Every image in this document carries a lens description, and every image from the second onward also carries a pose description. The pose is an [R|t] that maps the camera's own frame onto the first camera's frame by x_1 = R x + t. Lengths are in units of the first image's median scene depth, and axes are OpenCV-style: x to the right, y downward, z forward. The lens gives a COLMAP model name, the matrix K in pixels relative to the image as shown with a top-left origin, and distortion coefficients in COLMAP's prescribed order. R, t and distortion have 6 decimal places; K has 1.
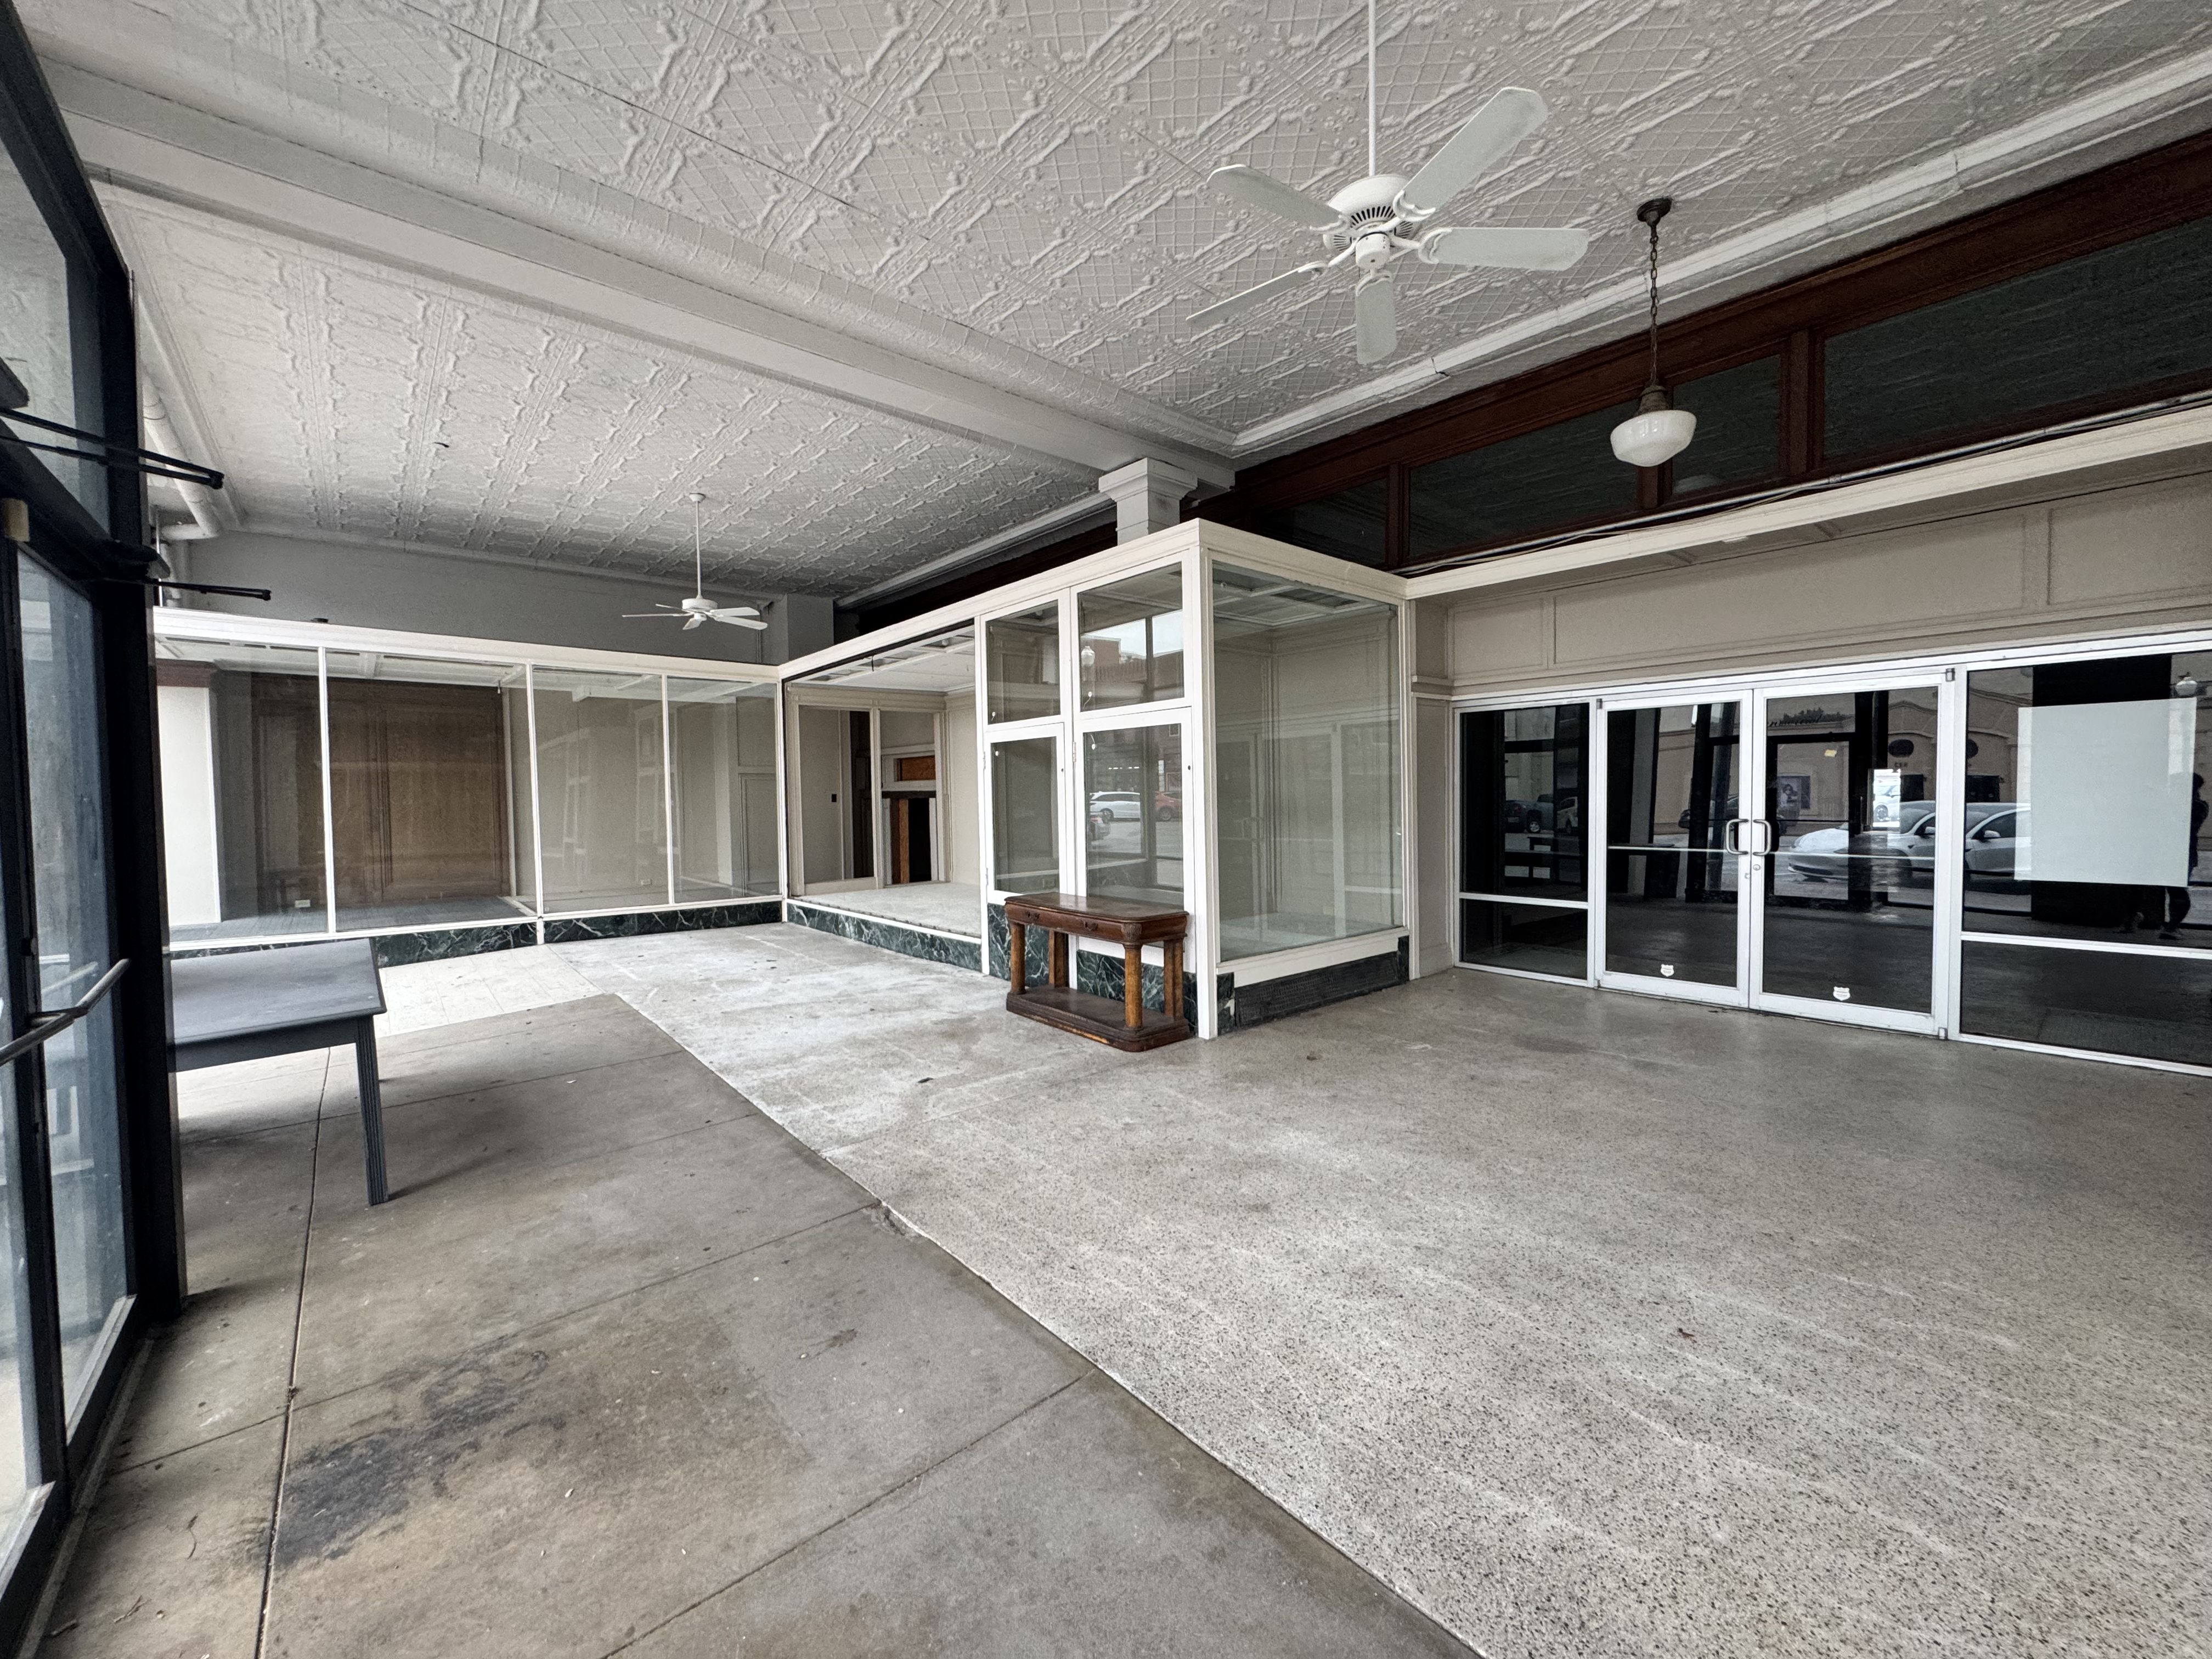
lens RADIAL K [[875.4, 0, 1101.3], [0, 875.4, 828.9], [0, 0, 1]] dist [-0.003663, 0.000582]
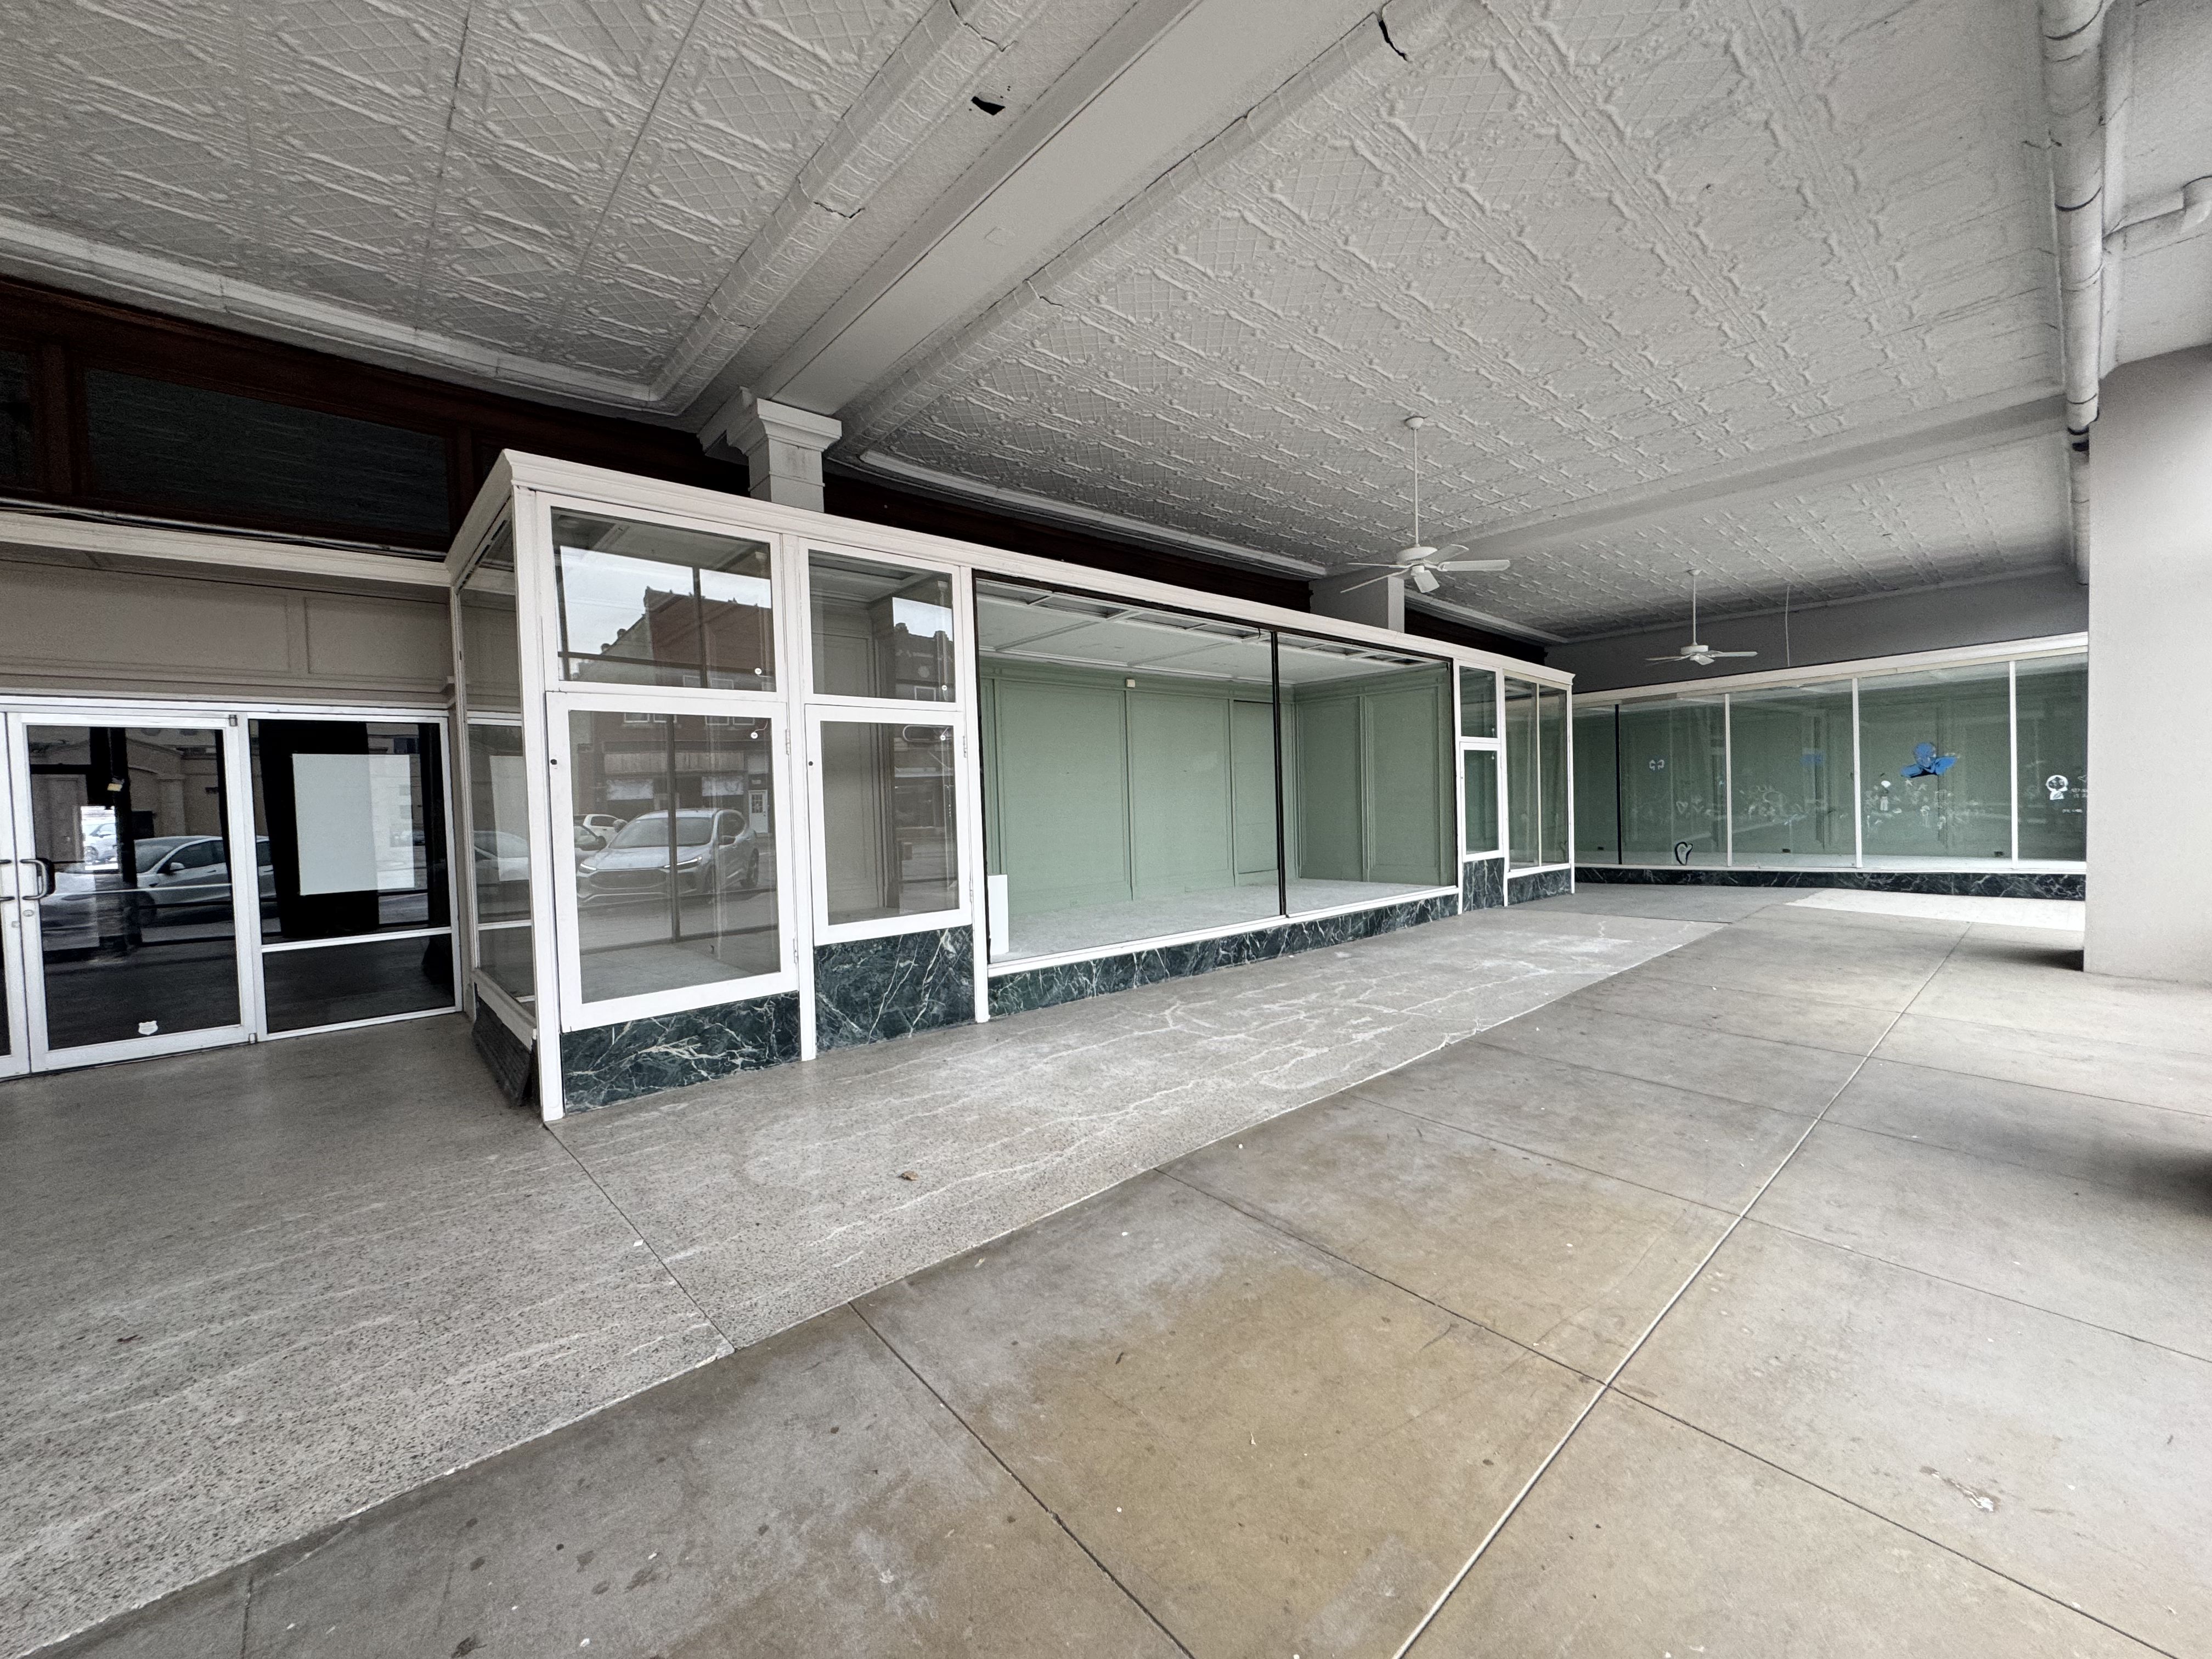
lens RADIAL K [[875.4, 0, 1101.3], [0, 875.4, 828.9], [0, 0, 1]] dist [-0.003663, 0.000582]
pose [[-0.025130, -0.020041, 0.999483, -0.199062], [0.063390, 0.997755, 0.021600, 0.010730], [-0.997672, 0.063900, -0.023803, -0.089672]]
